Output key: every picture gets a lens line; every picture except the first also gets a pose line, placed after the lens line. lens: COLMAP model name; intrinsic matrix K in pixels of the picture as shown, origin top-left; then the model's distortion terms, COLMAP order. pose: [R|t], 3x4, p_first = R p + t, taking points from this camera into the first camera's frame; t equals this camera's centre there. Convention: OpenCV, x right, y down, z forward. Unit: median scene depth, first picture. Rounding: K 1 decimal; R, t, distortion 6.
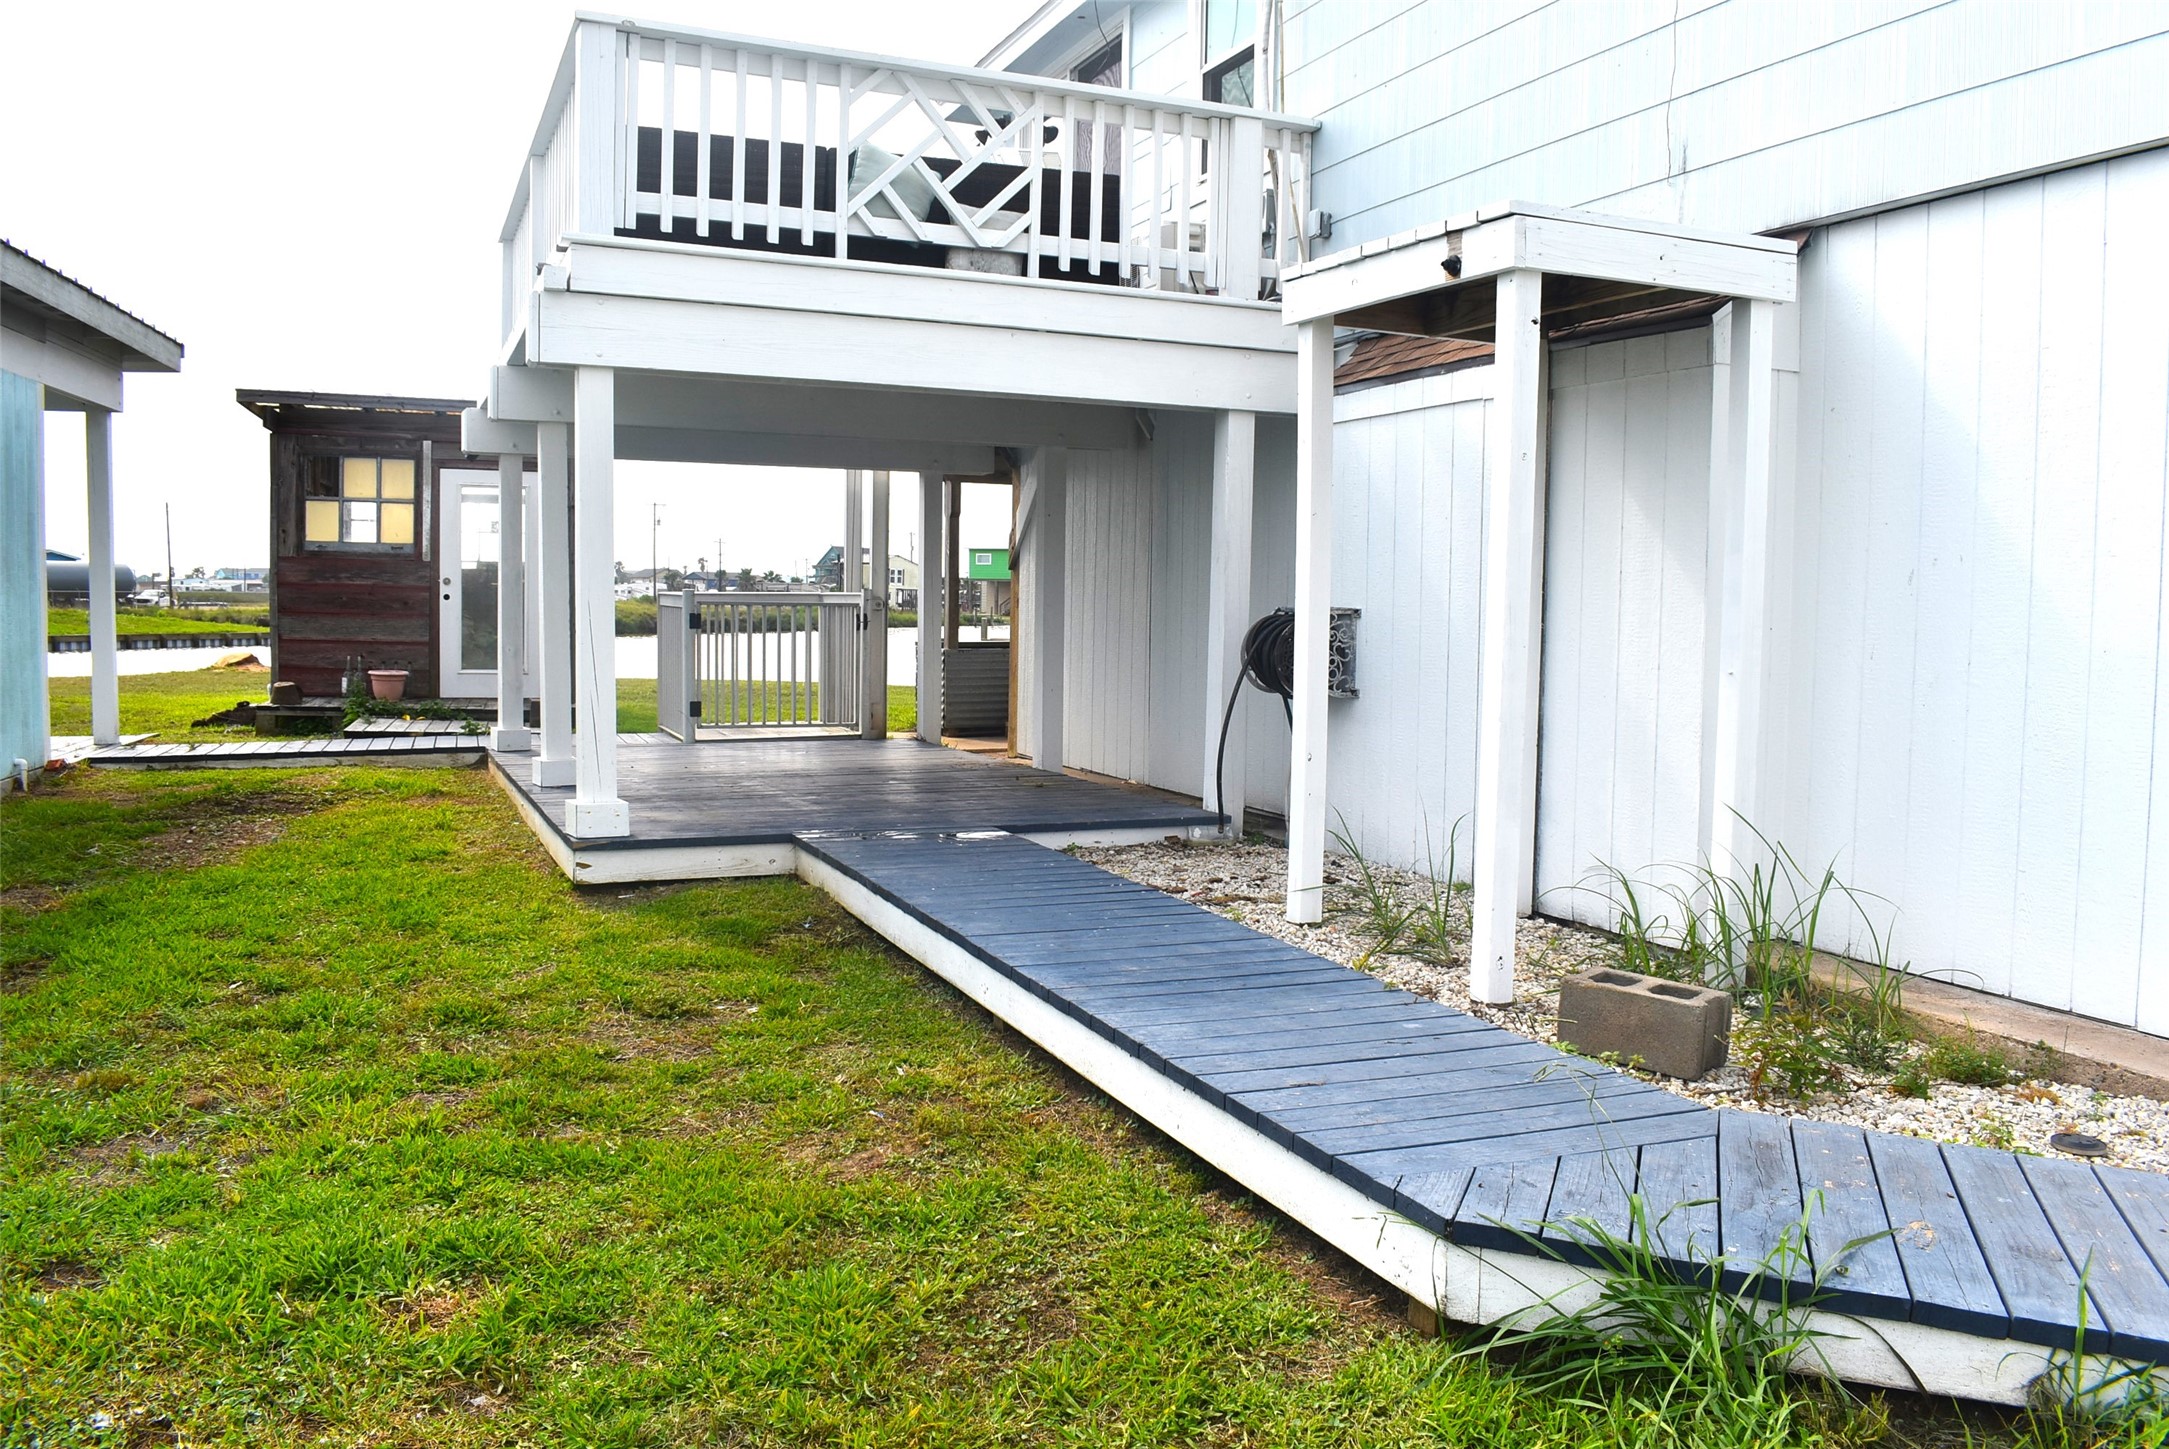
lens RADIAL K [[1723.9, 0, 1084.5], [0, 1723.9, 724.5], [0, 0, 1]] dist [-0.091463, 0.000416]
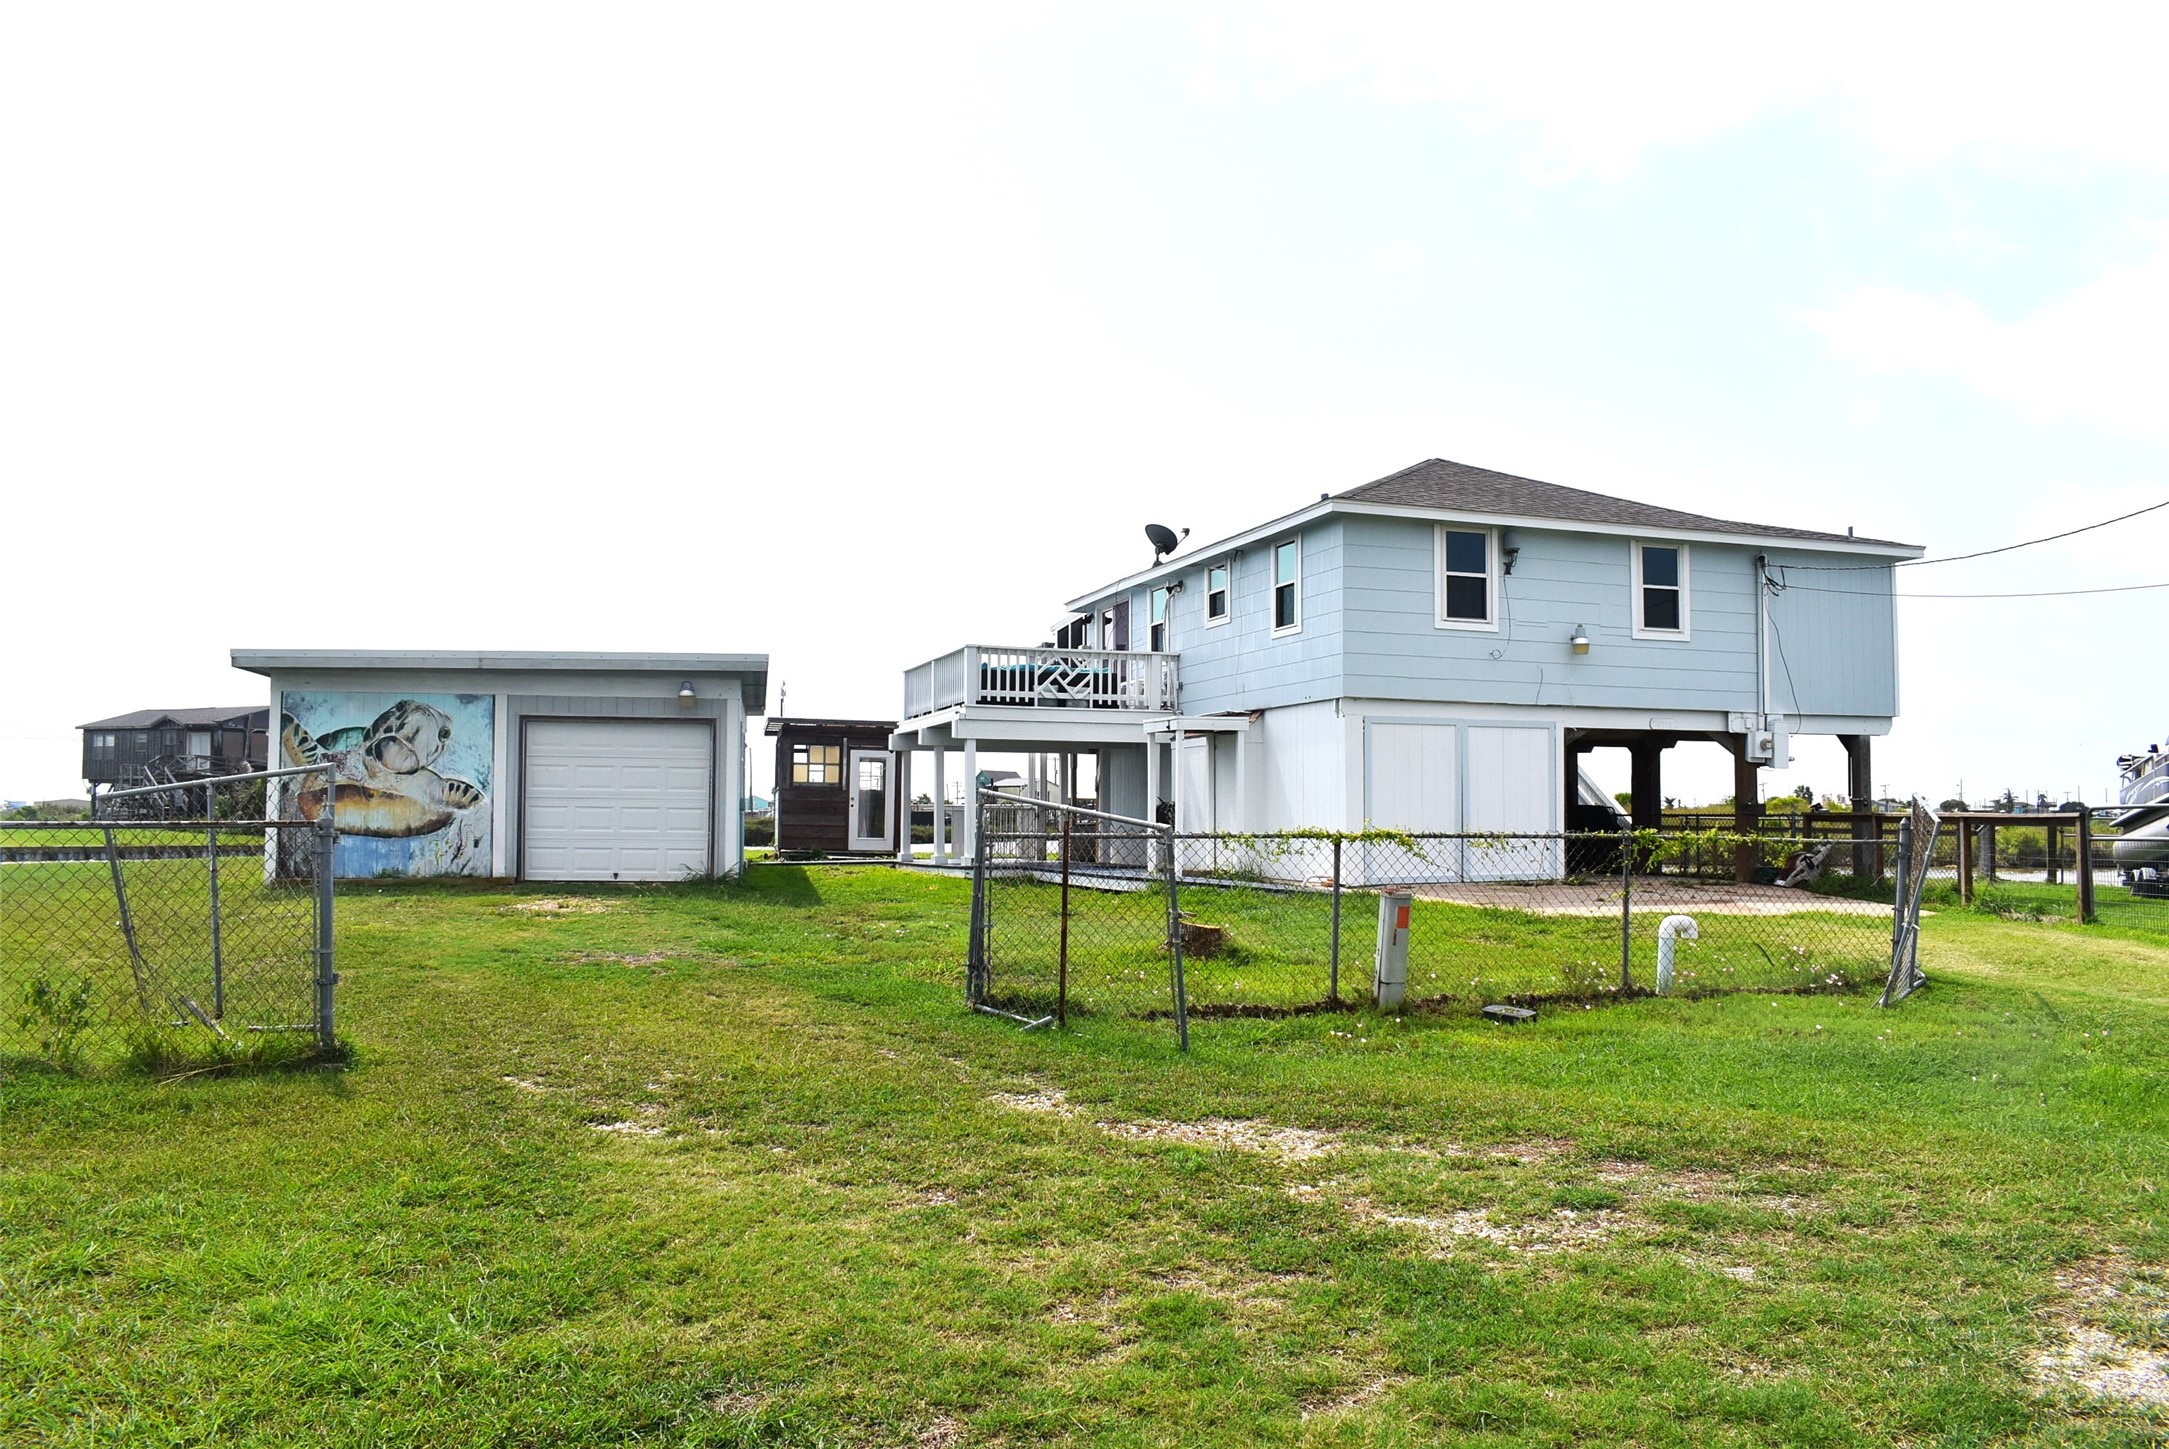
lens RADIAL K [[1768.4, 0, 1084.5], [0, 1768.4, 724.5], [0, 0, 1]] dist [-0.089079, 0.013282]
pose [[0.996537, -0.016904, -0.081410, 0.238154], [0.006551, 0.992035, -0.125795, 0.214219], [0.082888, 0.124826, 0.988710, -2.433107]]
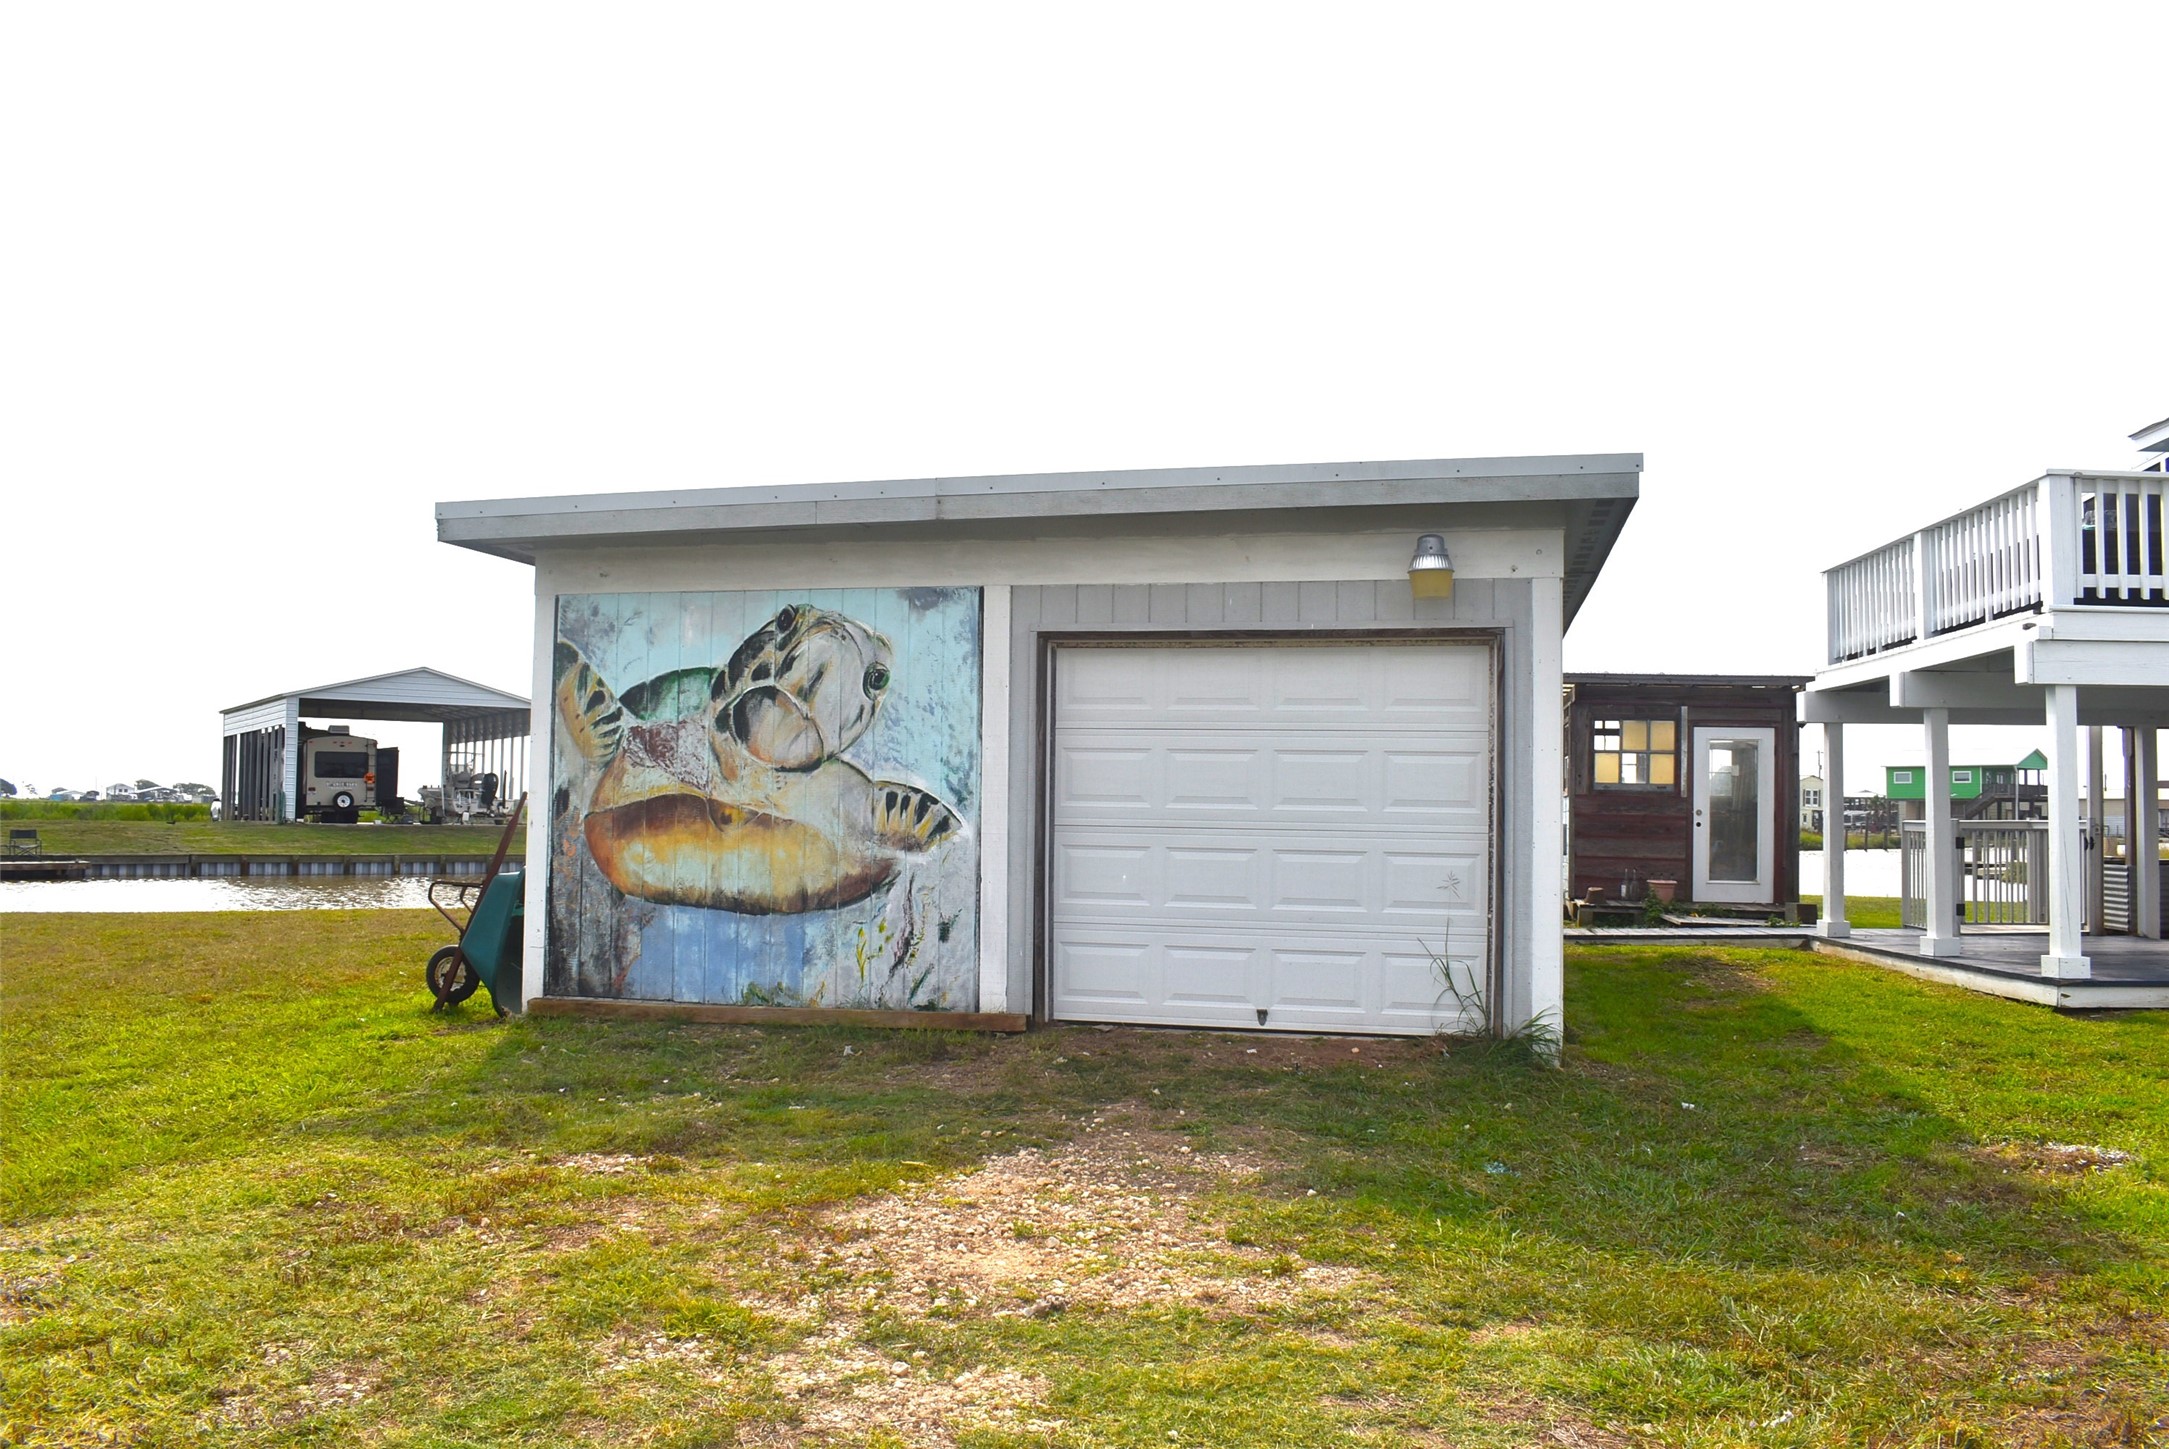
lens RADIAL K [[1768.4, 0, 1084.5], [0, 1768.4, 724.5], [0, 0, 1]] dist [-0.089079, 0.013282]
pose [[0.888098, -0.029373, -0.458714, -0.320286], [-0.029312, 0.992306, -0.120292, 0.044689], [0.458718, 0.120277, 0.880404, -0.749640]]
